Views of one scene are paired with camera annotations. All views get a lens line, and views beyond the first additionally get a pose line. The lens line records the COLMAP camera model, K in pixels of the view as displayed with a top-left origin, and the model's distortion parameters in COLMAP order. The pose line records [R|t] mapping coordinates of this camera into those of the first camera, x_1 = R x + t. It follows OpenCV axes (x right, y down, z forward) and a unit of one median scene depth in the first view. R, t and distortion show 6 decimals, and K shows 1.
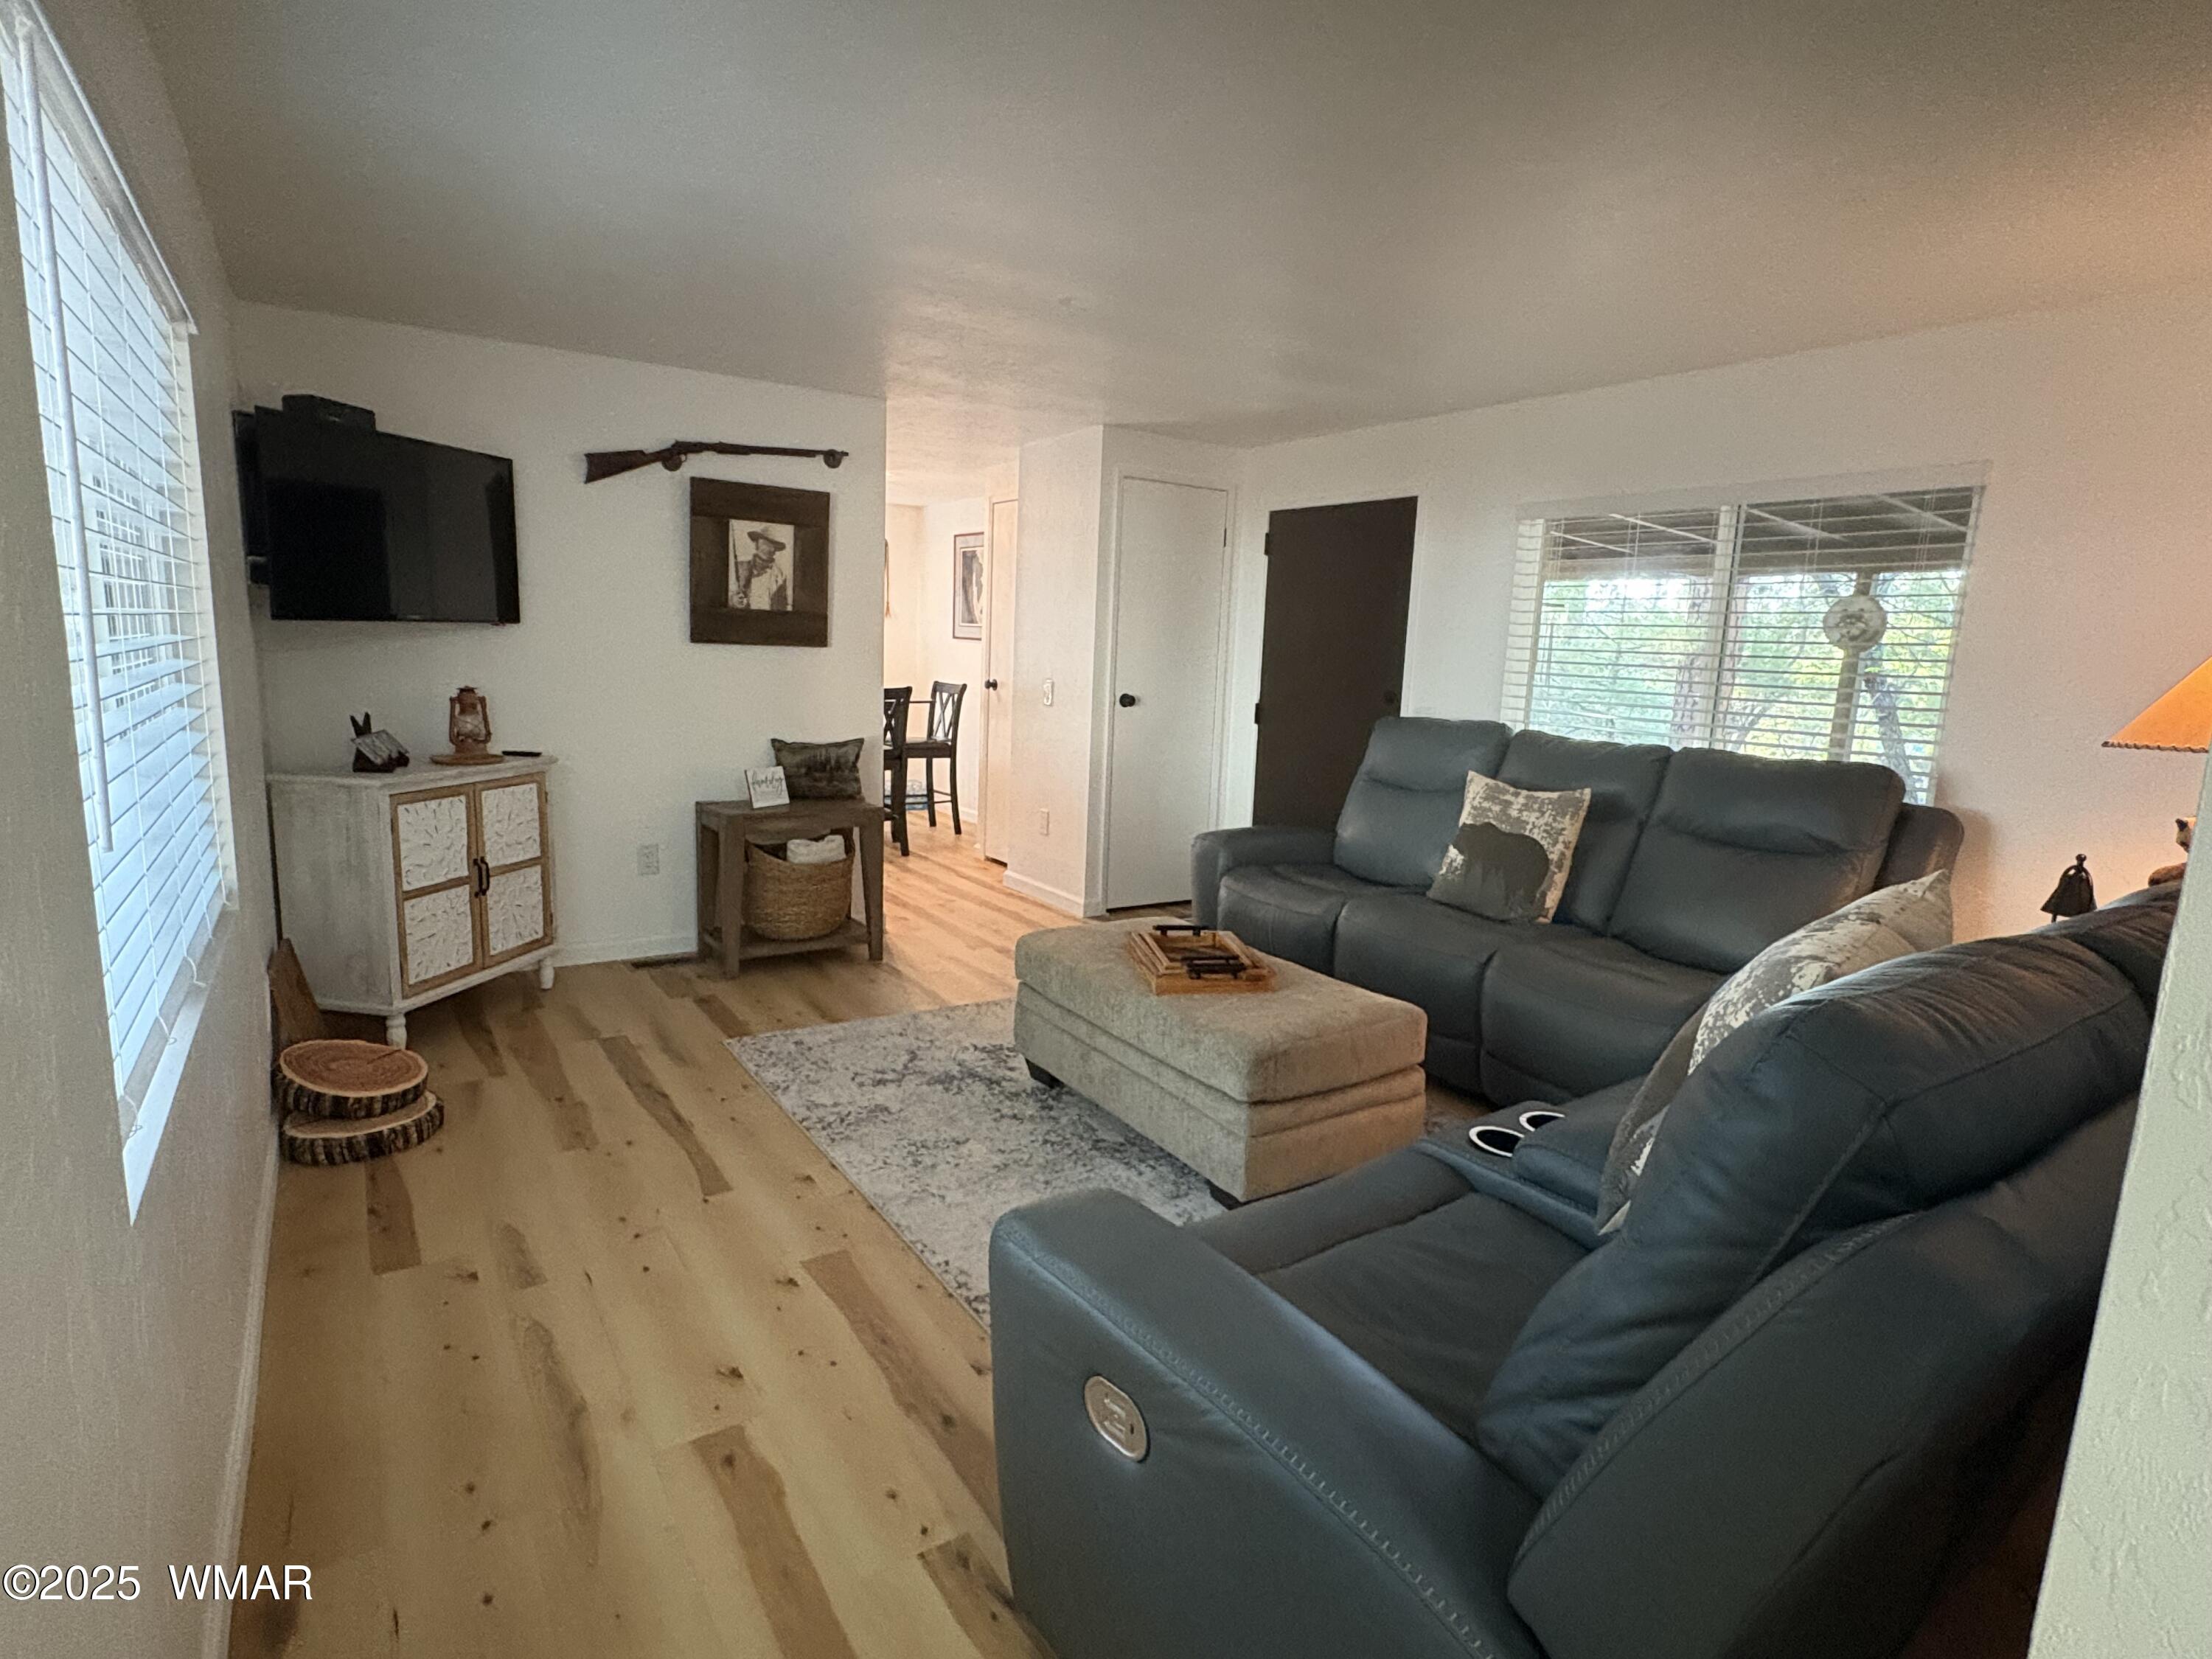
lens RADIAL K [[1139.1, 0, 1108.8], [0, 1139.1, 830.3], [0, 0, 1]] dist [-0.006736, -0.000110]
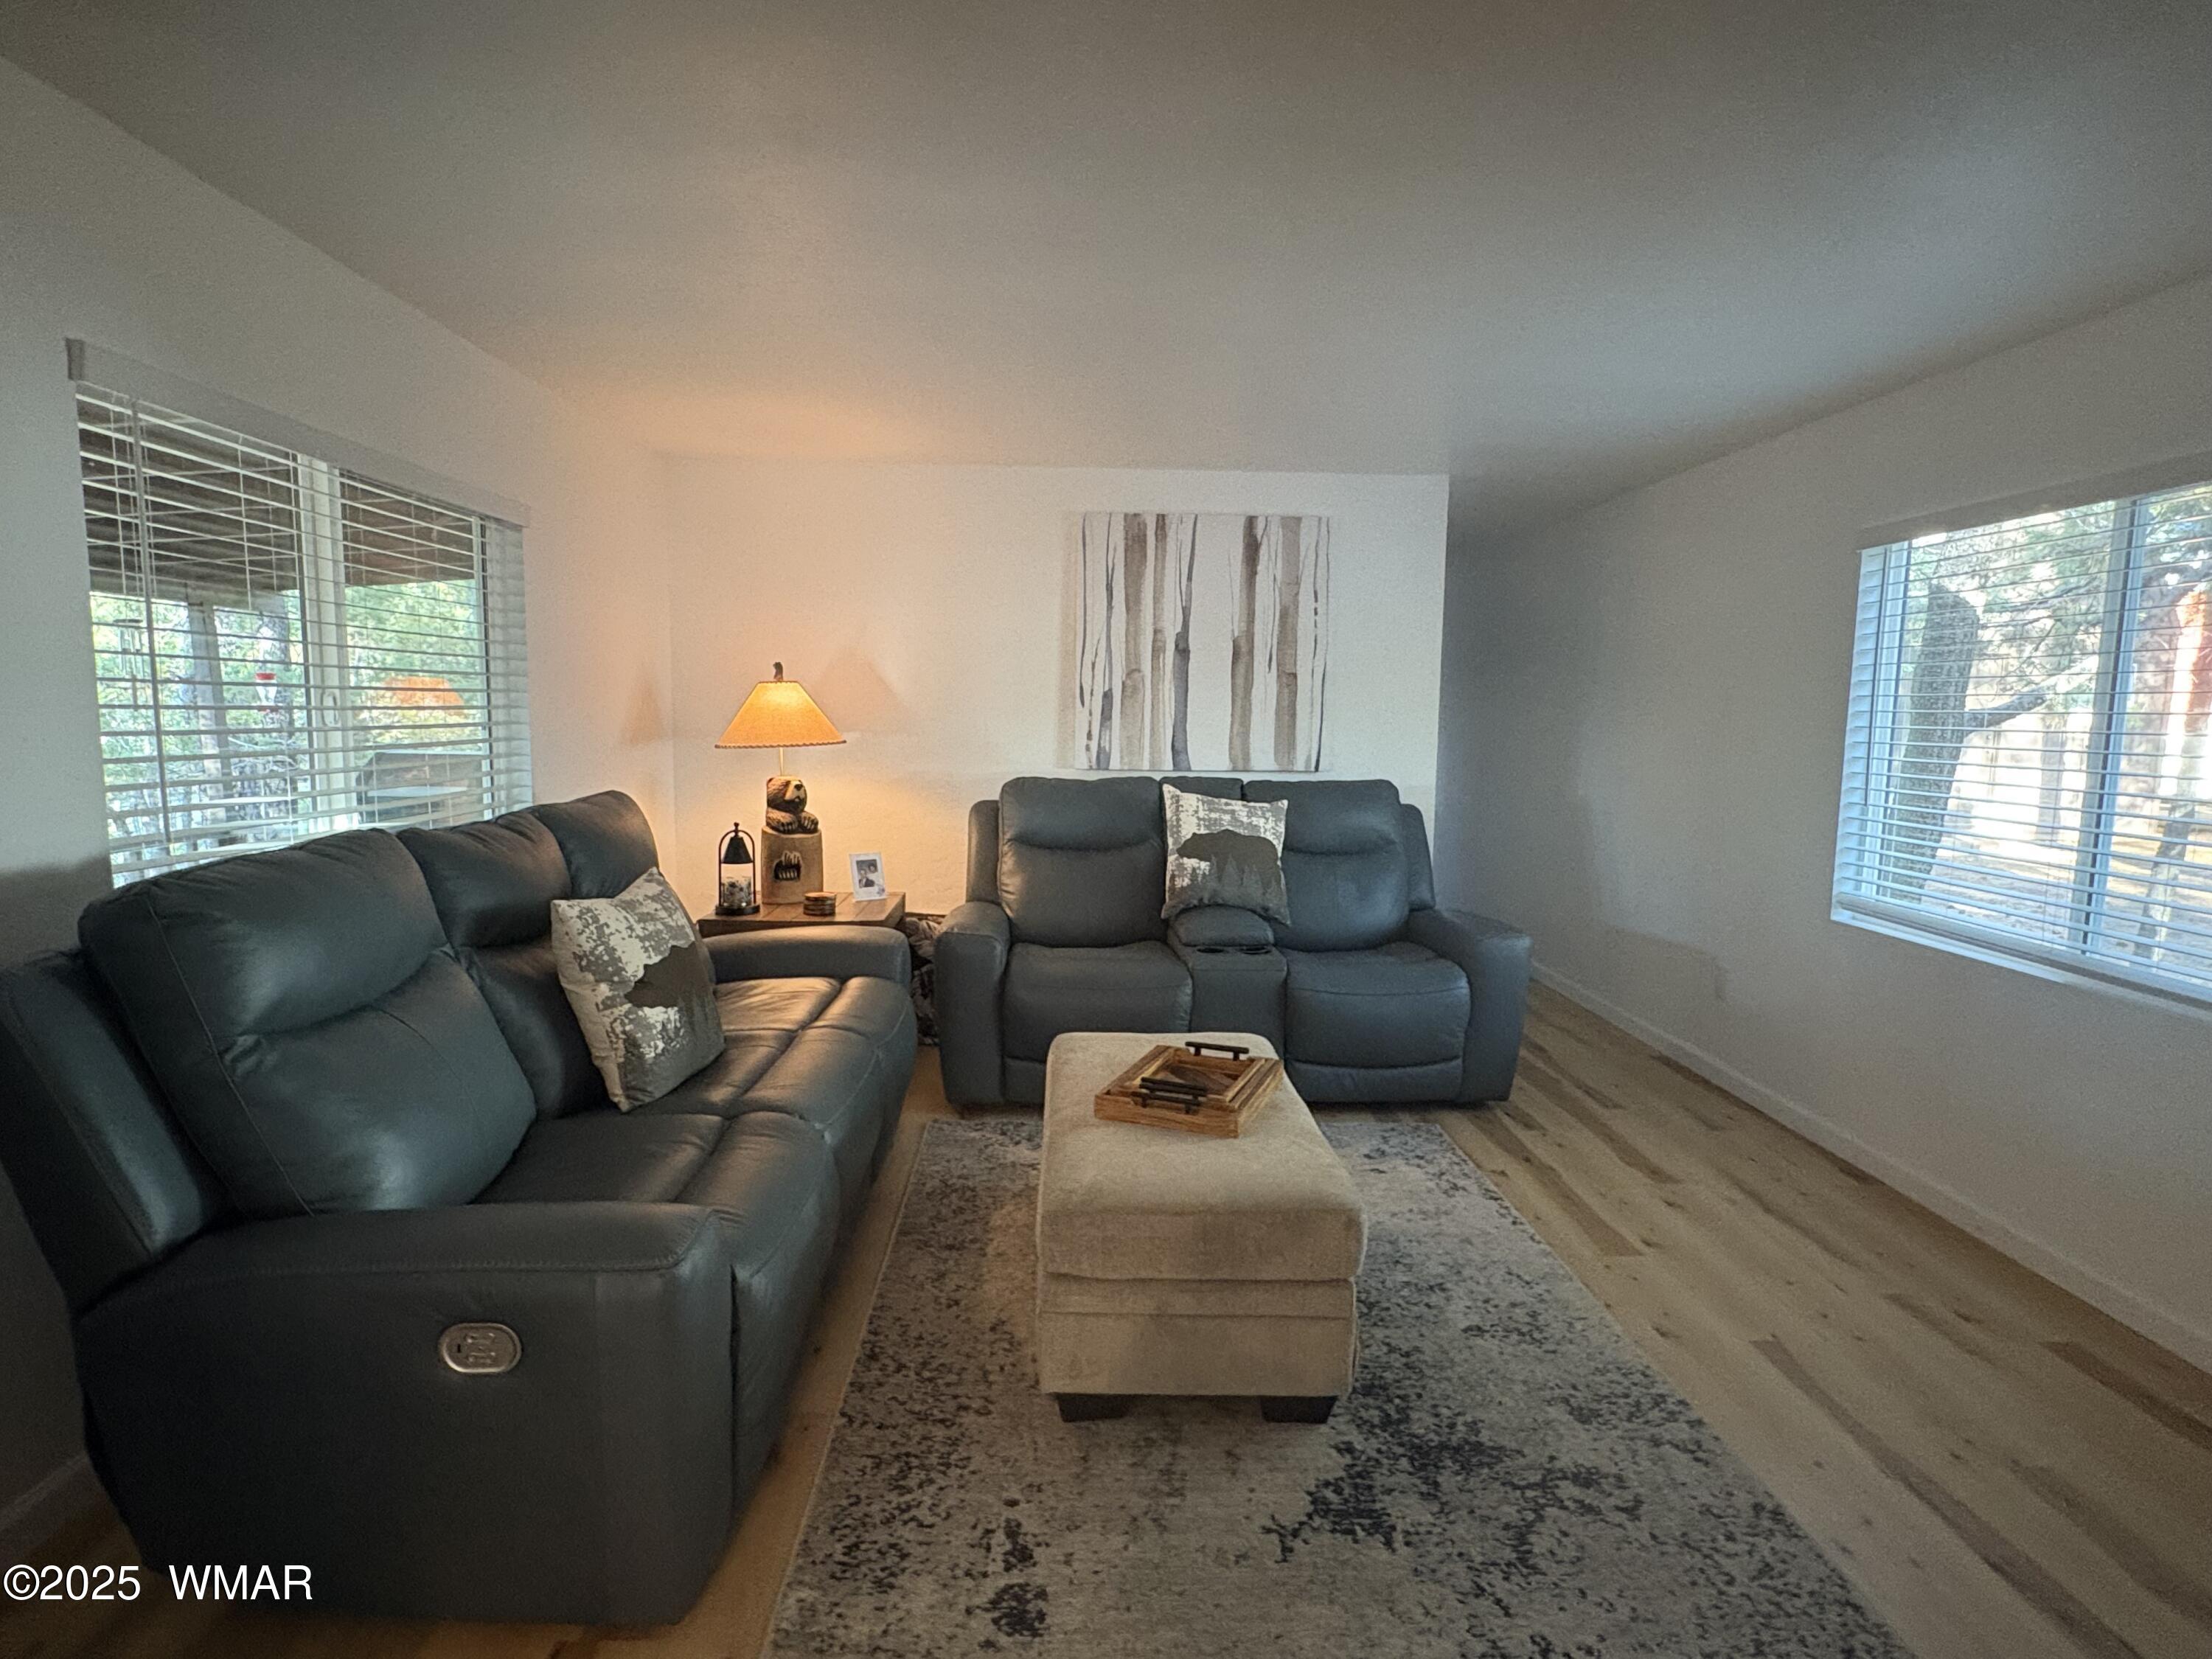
lens RADIAL K [[1139.1, 0, 1101.3], [0, 1139.1, 830.3], [0, 0, 1]] dist [-0.006736, -0.000110]
pose [[-0.845098, -0.106023, 0.523993, -0.302546], [0.042655, 0.963641, 0.263774, -0.310113], [-0.532907, 0.245266, -0.809849, 1.771254]]
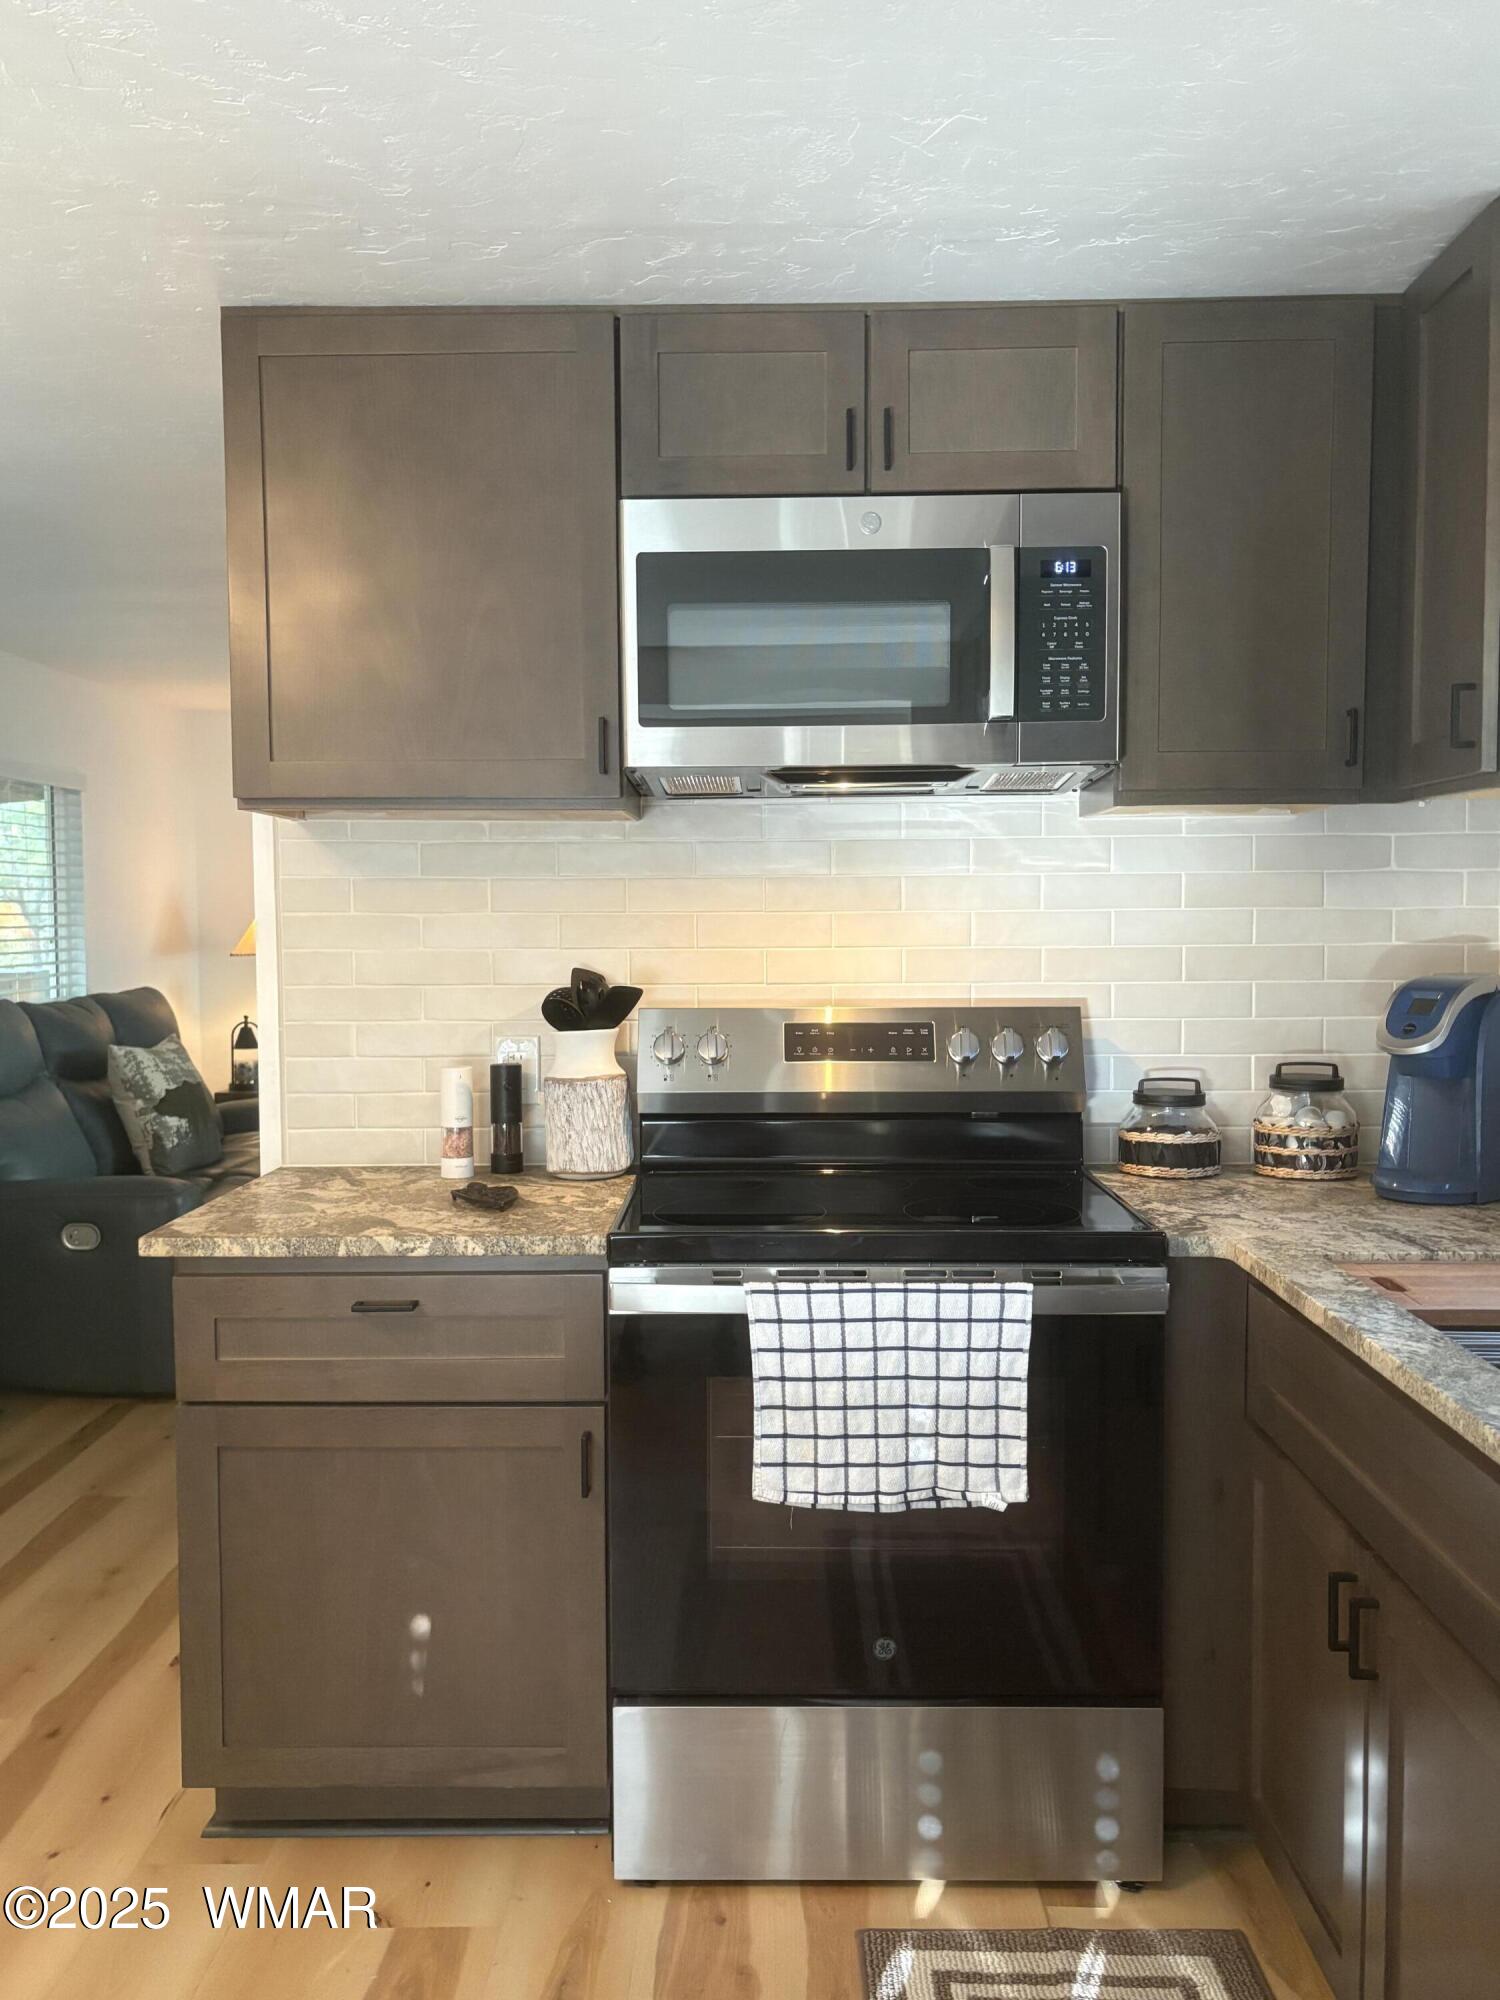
lens RADIAL K [[1574.3, 0, 751.3], [0, 1574.3, 999.0], [0, 0, 1]] dist [0.014416, 0.003647]
pose [[-0.824320, -0.066876, 0.562160, -1.134546], [0.065919, 0.974905, 0.212637, -0.446964], [-0.562273, 0.212338, -0.799225, 2.329961]]
